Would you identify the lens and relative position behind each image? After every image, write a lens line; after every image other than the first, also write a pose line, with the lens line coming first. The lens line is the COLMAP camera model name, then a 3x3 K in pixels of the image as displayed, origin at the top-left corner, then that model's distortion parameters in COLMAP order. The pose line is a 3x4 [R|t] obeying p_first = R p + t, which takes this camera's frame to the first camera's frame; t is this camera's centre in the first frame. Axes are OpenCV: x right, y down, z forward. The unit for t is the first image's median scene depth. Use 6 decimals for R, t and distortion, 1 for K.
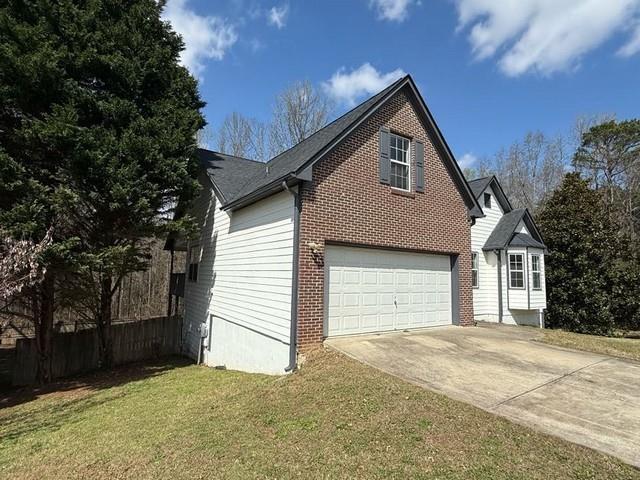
lens RADIAL K [[354.8, 0, 320.0], [0, 354.8, 240.0], [0, 0, 1]] dist [-0.003452, -0.000768]
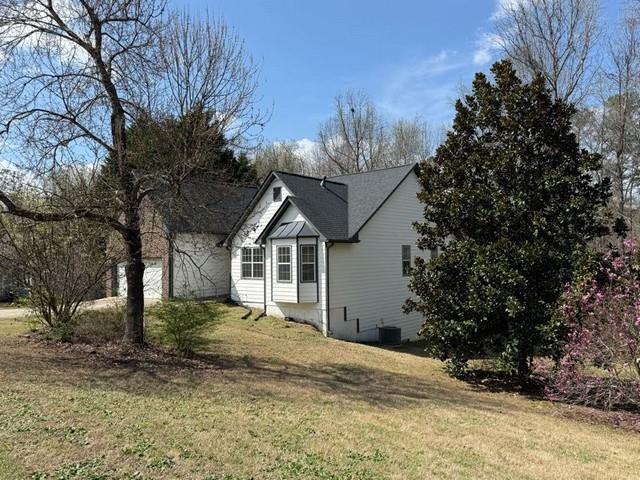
lens RADIAL K [[489.9, 0, 320.0], [0, 489.9, 240.0], [0, 0, 1]] dist [0.001167, 0.000161]
pose [[0.275410, -0.054880, -0.959759, 1.944828], [0.114000, 0.993189, -0.024079, 0.070542], [0.954544, -0.102781, 0.279790, 0.746044]]
